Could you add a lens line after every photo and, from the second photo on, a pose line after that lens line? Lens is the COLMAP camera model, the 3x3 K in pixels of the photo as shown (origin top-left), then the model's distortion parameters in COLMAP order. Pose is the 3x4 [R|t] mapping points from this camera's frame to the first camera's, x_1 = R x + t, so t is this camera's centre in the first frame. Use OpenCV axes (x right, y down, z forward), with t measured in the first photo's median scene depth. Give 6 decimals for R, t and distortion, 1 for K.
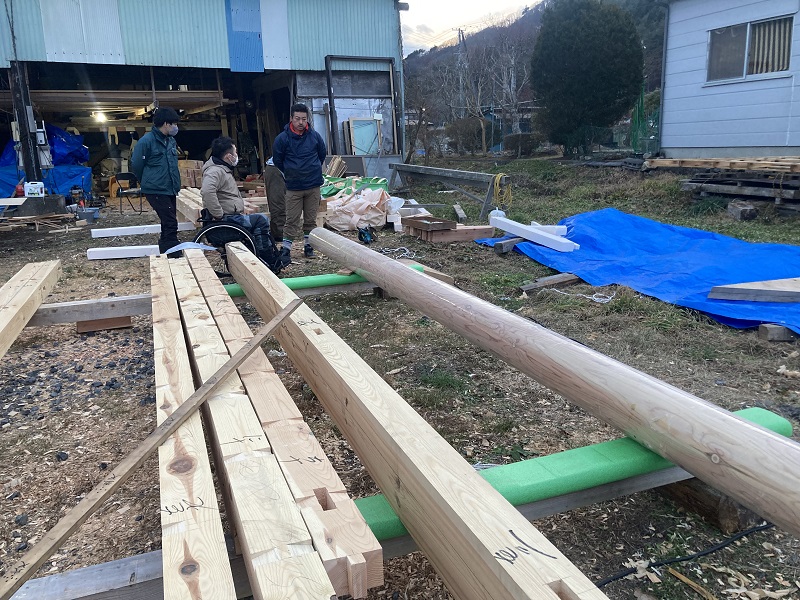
lens RADIAL K [[641.1, 0, 398.5], [0, 641.1, 296.7], [0, 0, 1]] dist [0.026834, -0.023730]
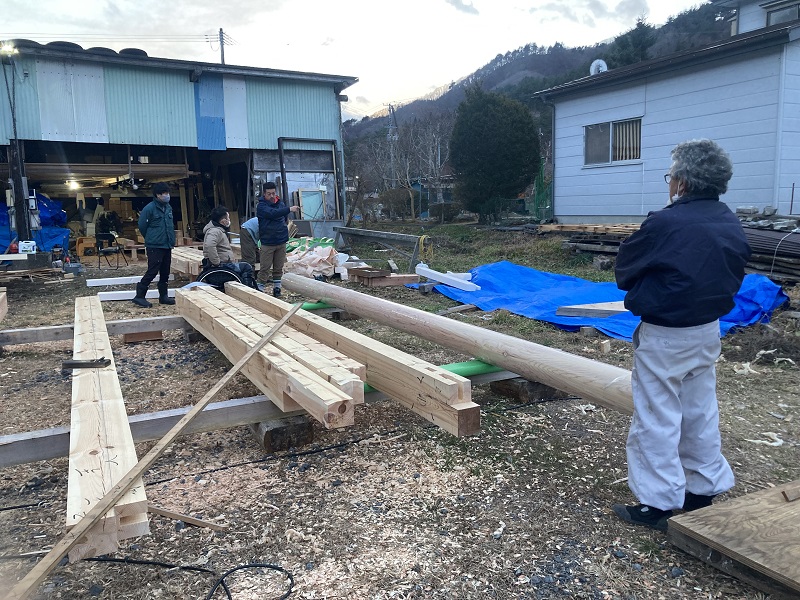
lens RADIAL K [[641.1, 0, 398.9], [0, 641.1, 307.2], [0, 0, 1]] dist [0.026834, -0.023730]
pose [[0.994625, -0.007741, 0.103249, -0.019420], [0.016104, 0.996632, -0.080406, 0.044142], [-0.102279, 0.081637, 0.991400, -0.205584]]
